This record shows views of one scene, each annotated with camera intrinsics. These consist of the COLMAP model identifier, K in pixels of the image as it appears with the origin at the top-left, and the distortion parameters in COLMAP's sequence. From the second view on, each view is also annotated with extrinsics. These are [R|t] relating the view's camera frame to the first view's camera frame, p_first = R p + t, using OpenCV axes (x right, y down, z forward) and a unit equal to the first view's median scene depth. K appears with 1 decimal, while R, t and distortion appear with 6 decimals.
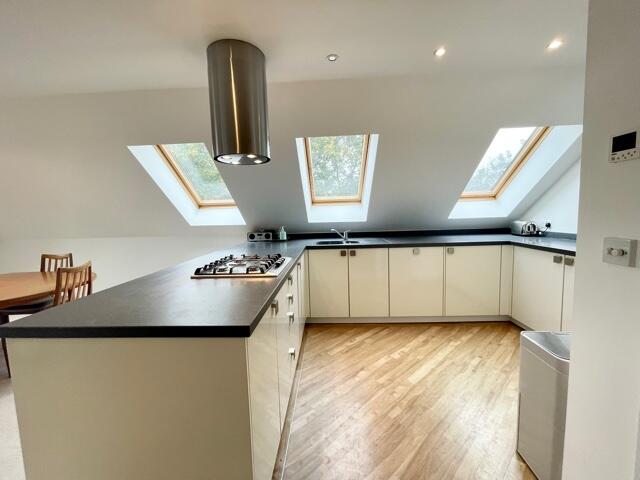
lens RADIAL K [[255.3, 0, 319.8], [0, 255.3, 239.6], [0, 0, 1]] dist [0.000719, 0.000163]
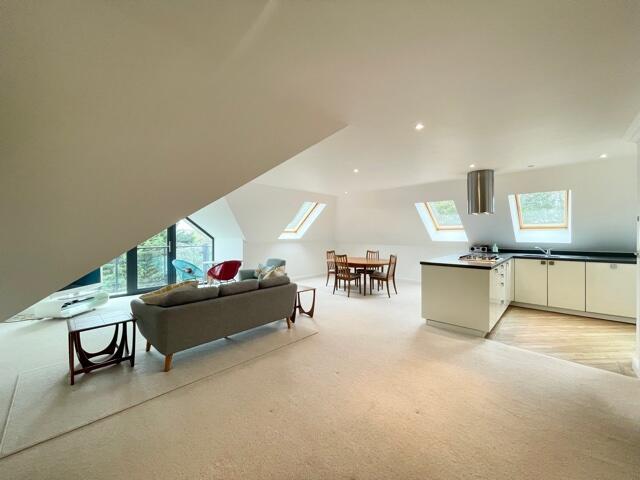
lens RADIAL K [[255.3, 0, 319.1], [0, 255.3, 236.5], [0, 0, 1]] dist [0.000719, 0.000163]
pose [[0.754074, 0.031471, -0.656035, 0.074897], [-0.084403, 0.995213, -0.049274, 0.083281], [0.651344, 0.092528, 0.753120, -1.009639]]
